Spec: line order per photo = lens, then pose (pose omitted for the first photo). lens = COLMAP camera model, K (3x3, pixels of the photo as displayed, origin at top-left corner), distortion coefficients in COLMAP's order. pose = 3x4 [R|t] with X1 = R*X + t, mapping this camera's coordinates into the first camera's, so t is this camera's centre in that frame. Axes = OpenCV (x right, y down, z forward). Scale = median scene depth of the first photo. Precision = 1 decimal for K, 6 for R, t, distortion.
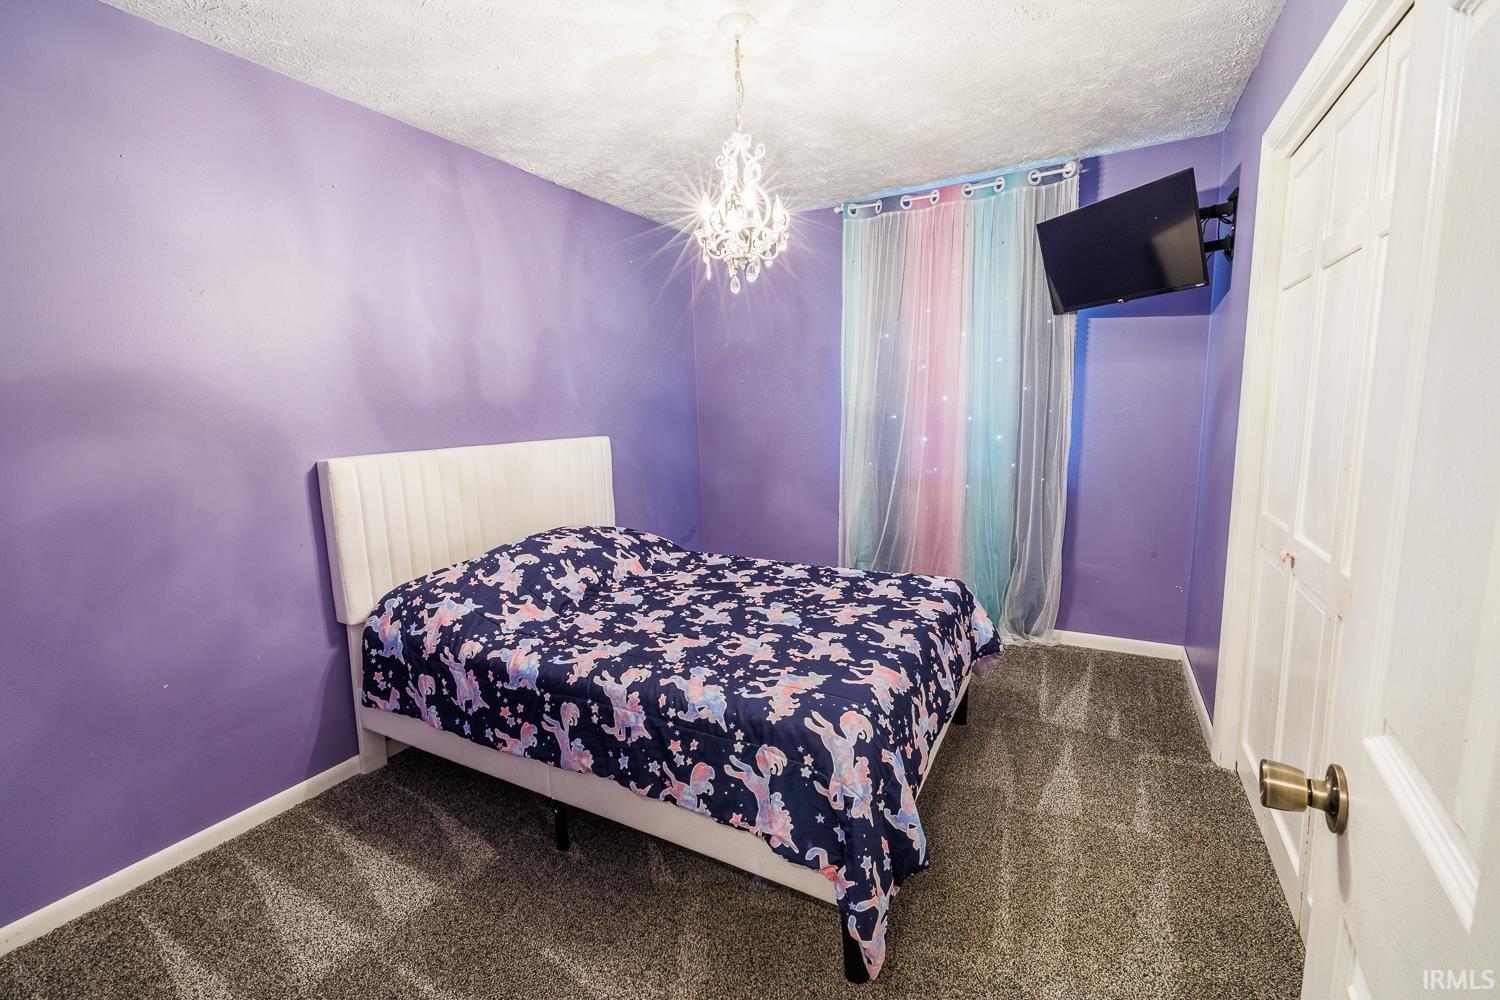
lens RADIAL K [[630.6, 0, 744.6], [0, 630.6, 493.0], [0, 0, 1]] dist [-0.001465, -0.000014]
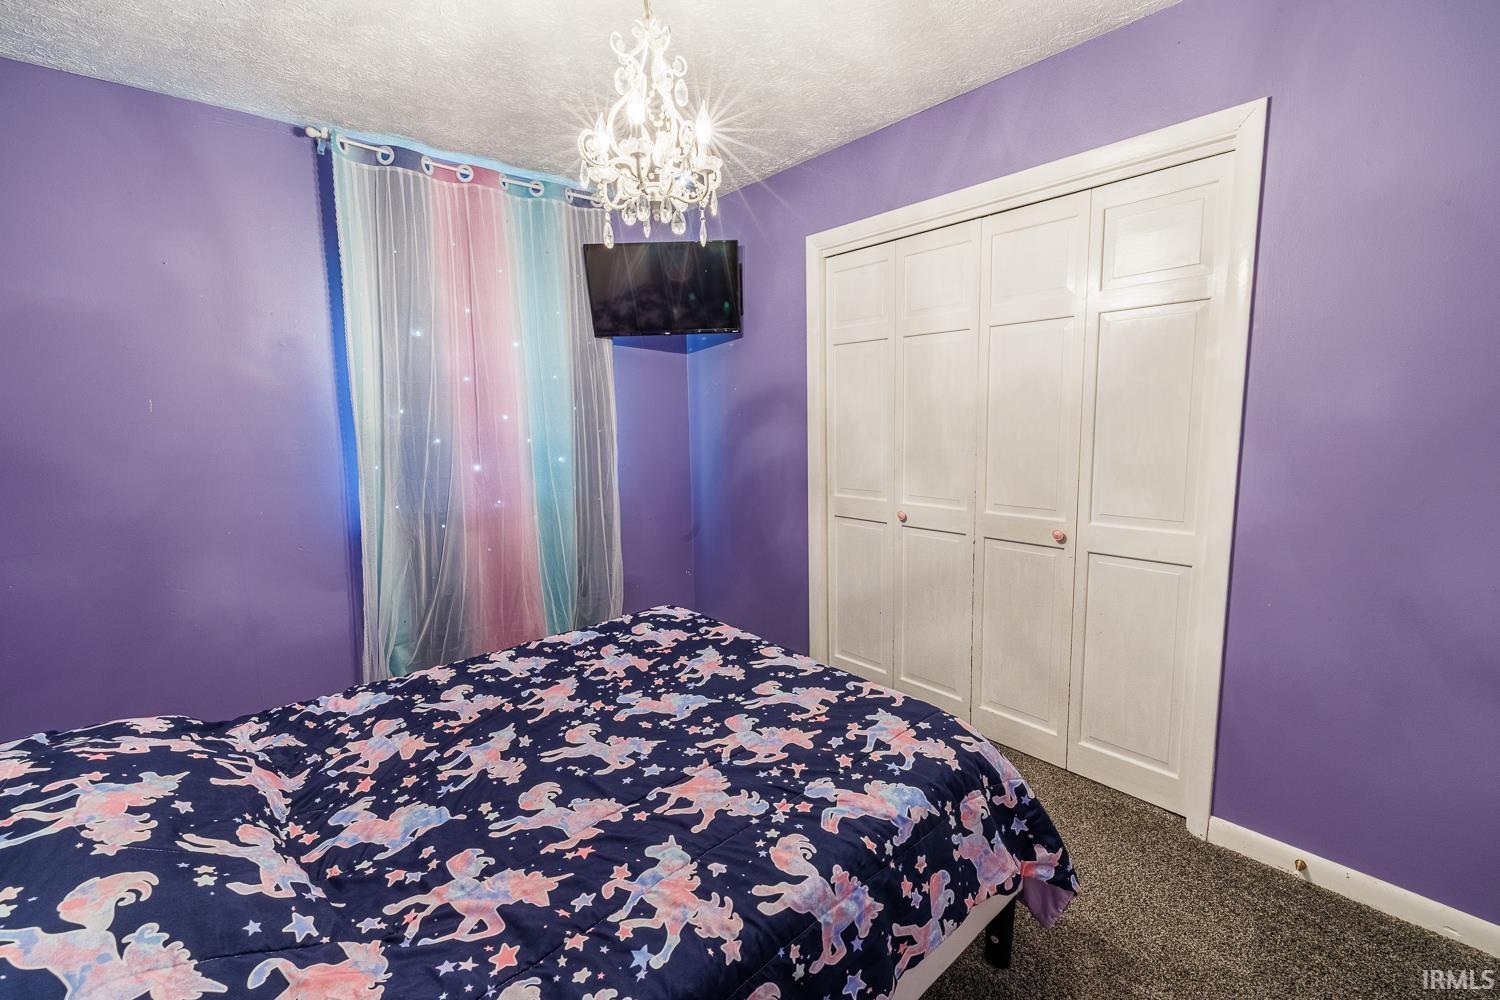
lens RADIAL K [[630.6, 0, 745.4], [0, 630.6, 493.5], [0, 0, 1]] dist [-0.001465, -0.000014]
pose [[0.332759, -0.101553, 0.937528, -0.552991], [0.142473, 0.988186, 0.056472, -0.073626], [-0.932187, 0.114780, 0.343297, 0.605207]]
